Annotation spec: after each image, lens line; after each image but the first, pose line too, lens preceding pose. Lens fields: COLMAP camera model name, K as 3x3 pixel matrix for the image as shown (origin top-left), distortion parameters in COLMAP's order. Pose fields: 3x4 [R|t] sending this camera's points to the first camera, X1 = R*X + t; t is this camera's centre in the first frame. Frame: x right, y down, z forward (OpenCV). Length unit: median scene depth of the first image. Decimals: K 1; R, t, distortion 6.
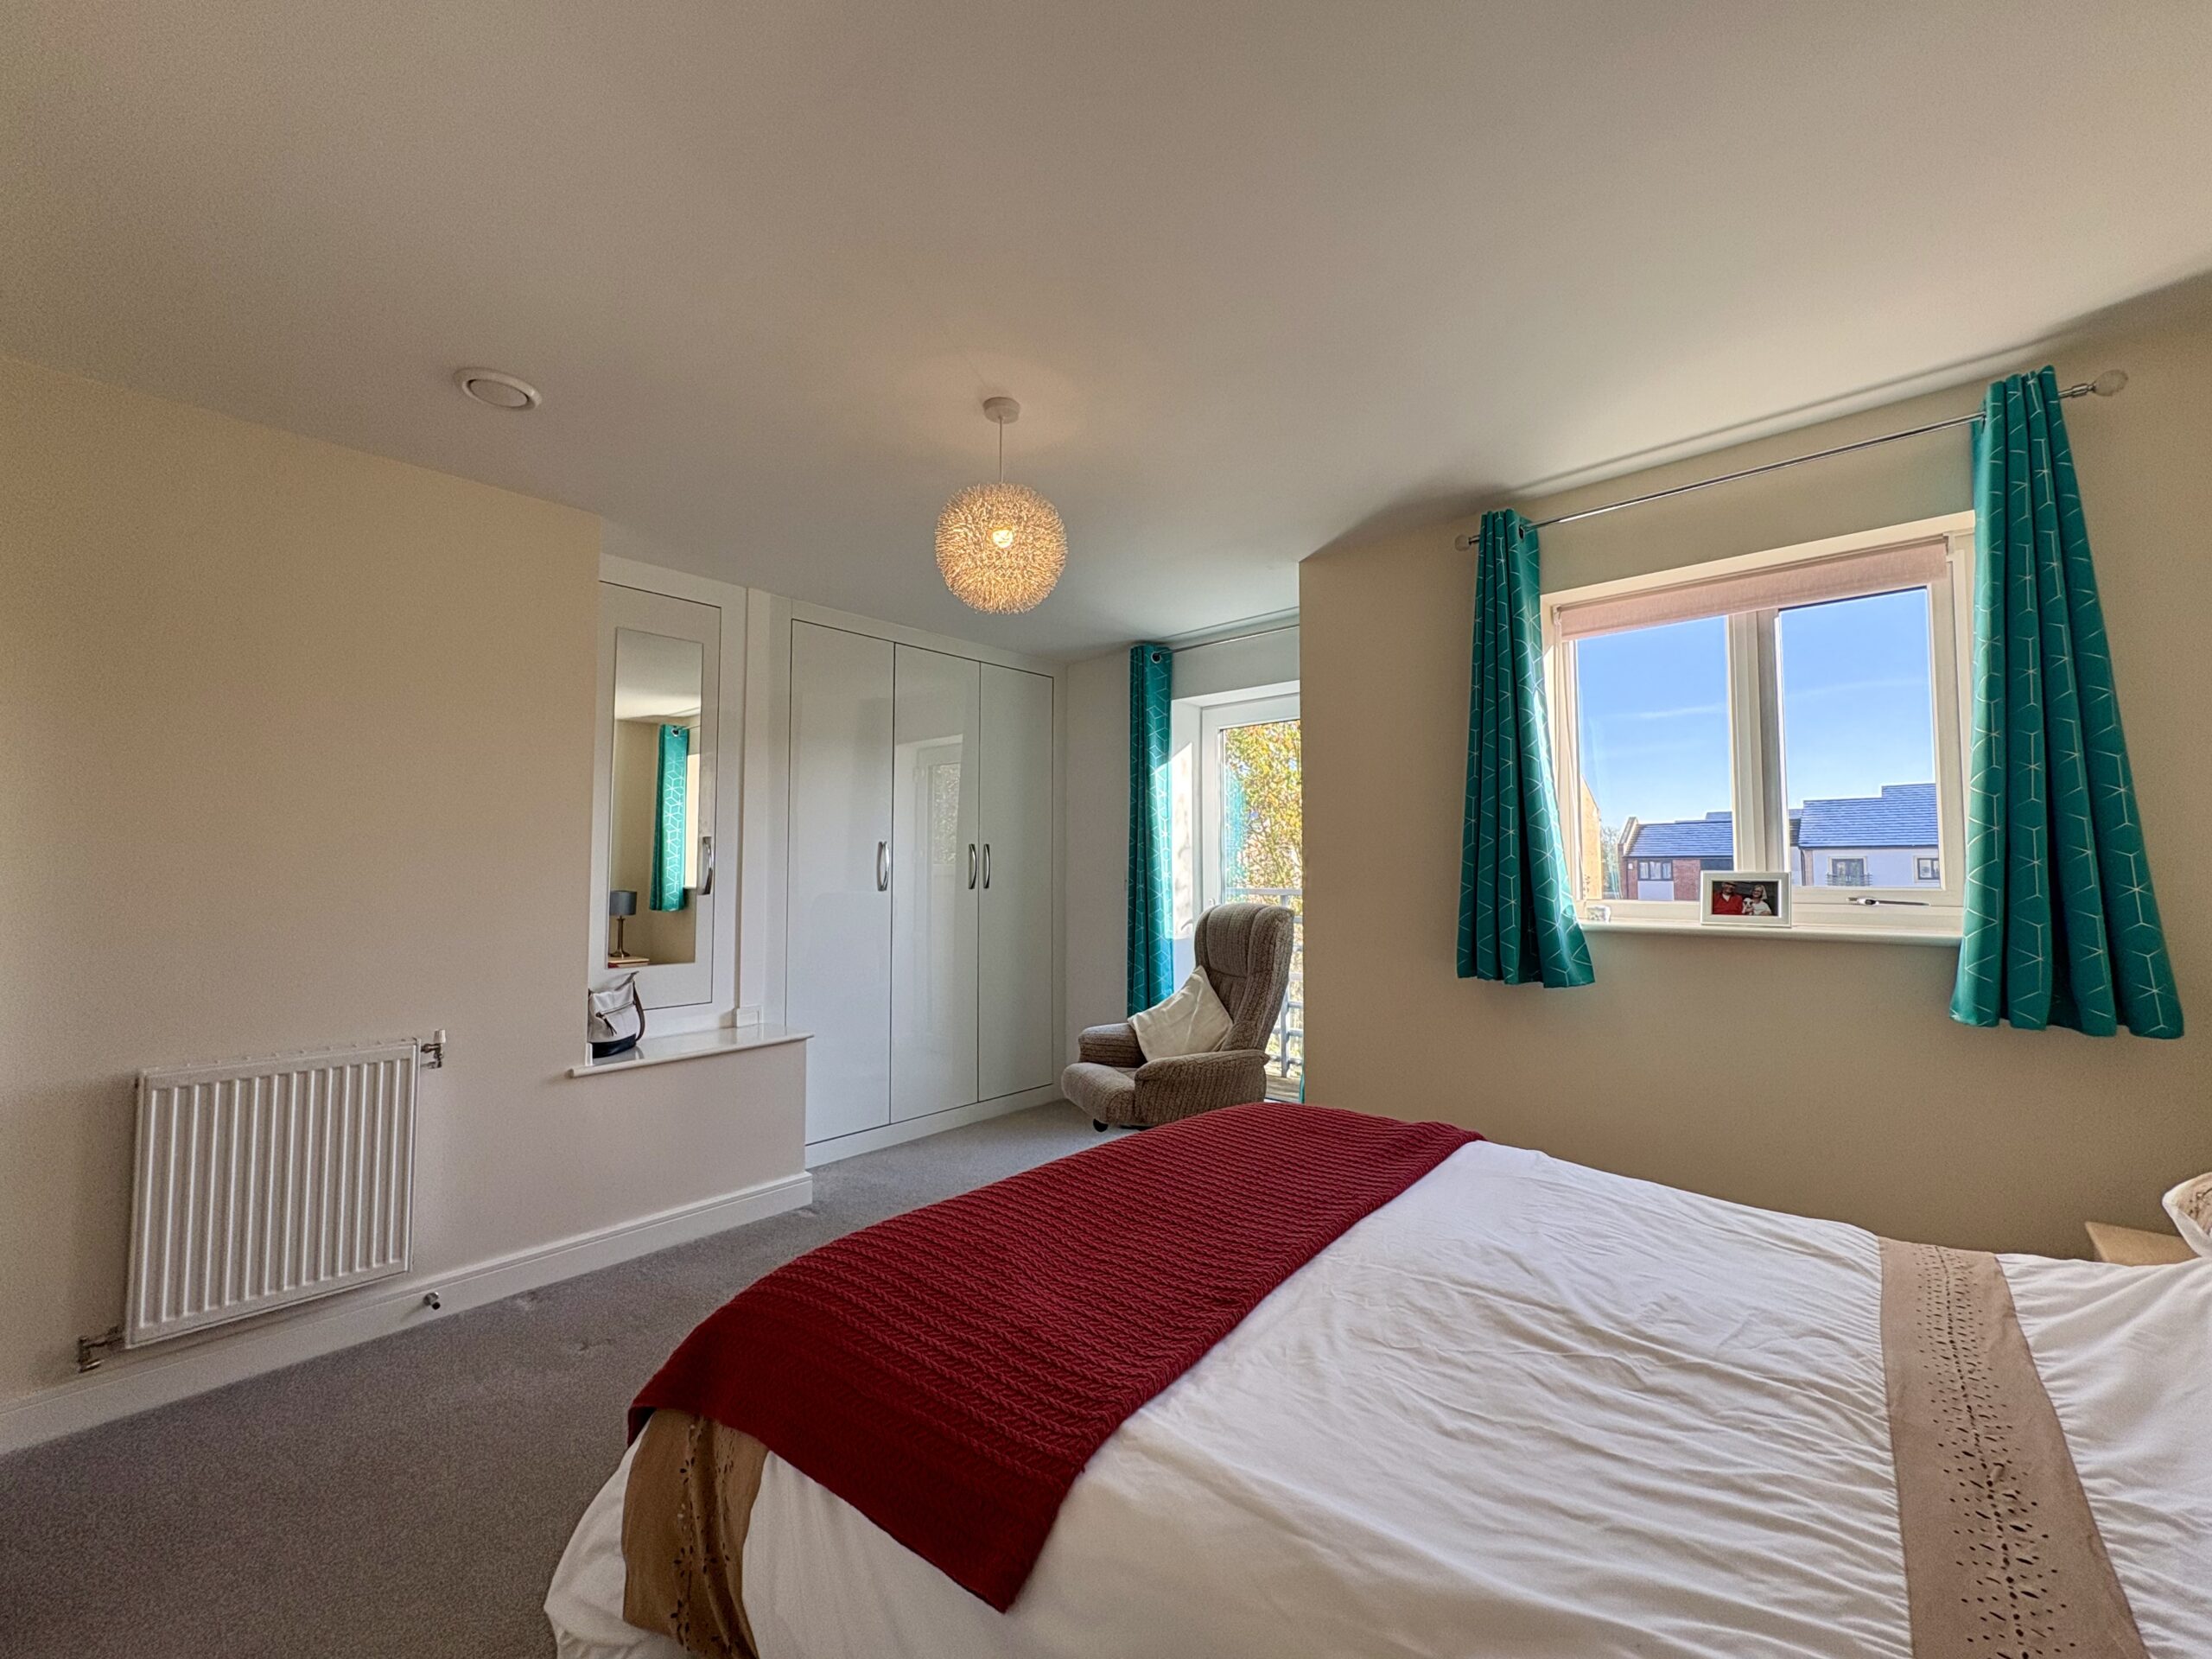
lens RADIAL K [[884.7, 0, 1106.0], [0, 884.7, 829.5], [0, 0, 1]] dist [-0.000690, 0.000080]
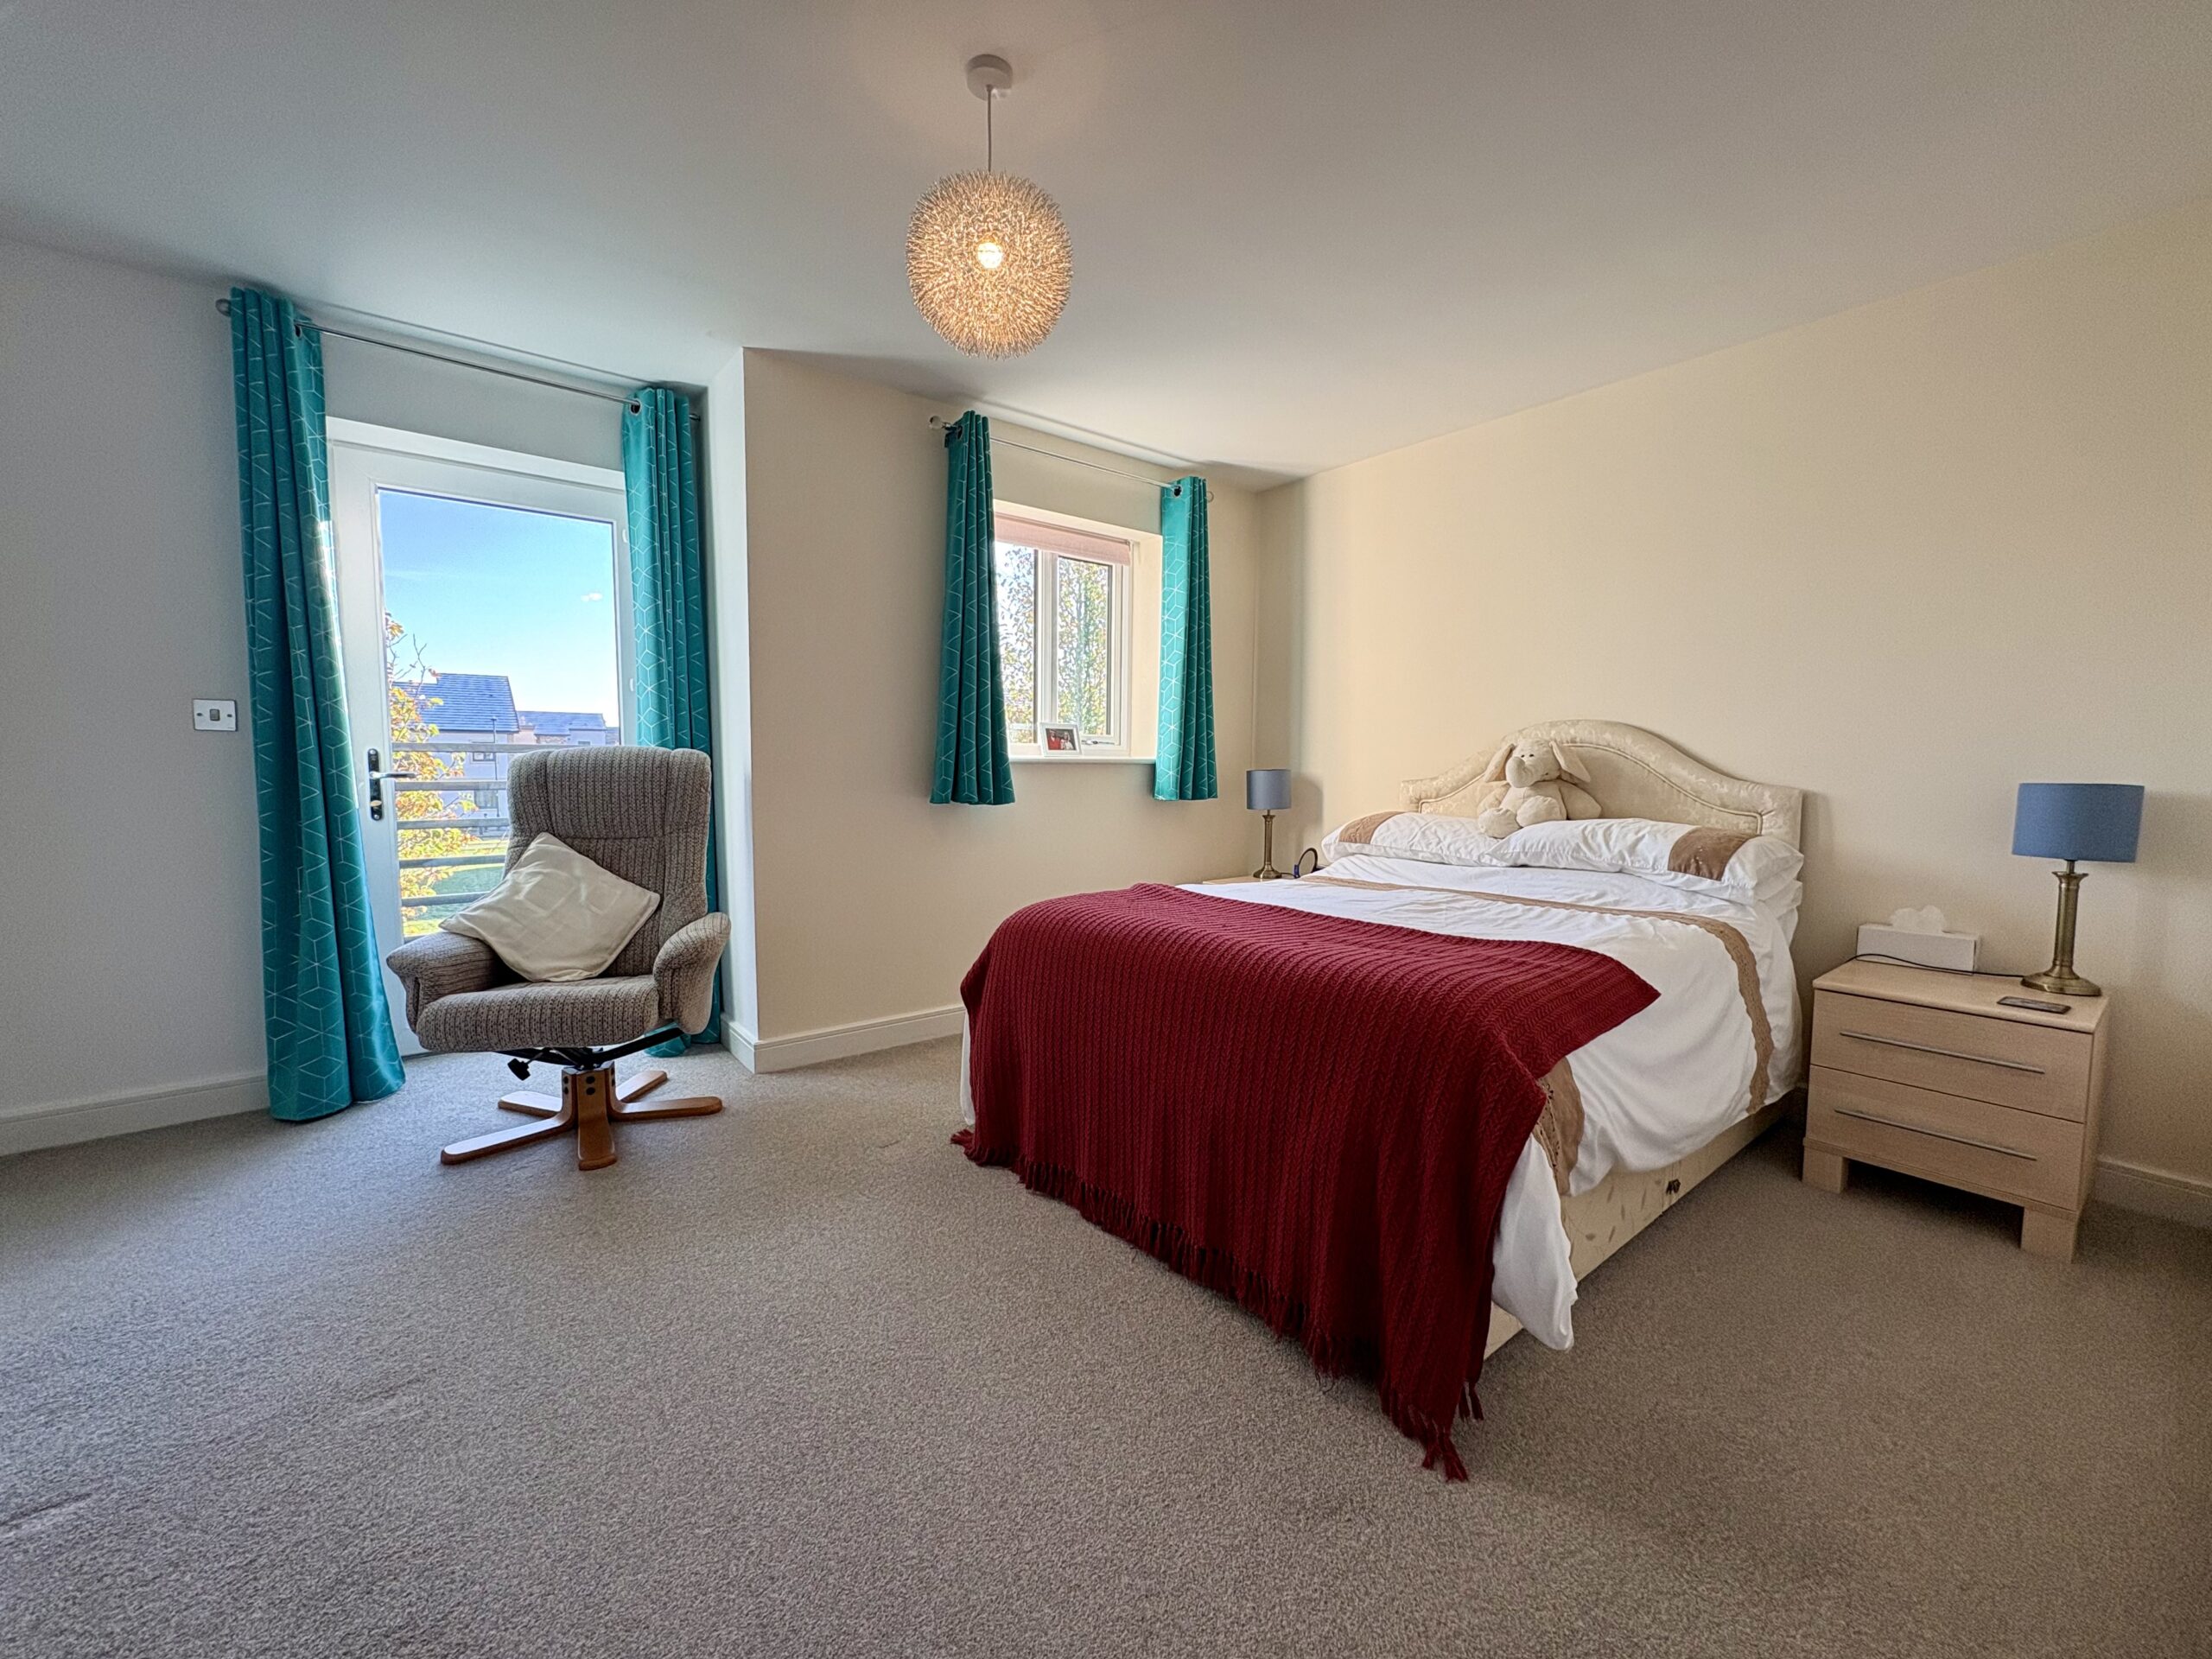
lens RADIAL K [[884.7, 0, 1106.0], [0, 884.7, 829.5], [0, 0, 1]] dist [-0.000690, 0.000080]
pose [[0.165452, -0.075812, 0.983300, -0.842768], [-0.059659, 0.994446, 0.086709, 0.097212], [-0.984412, -0.073009, 0.160011, 0.664166]]
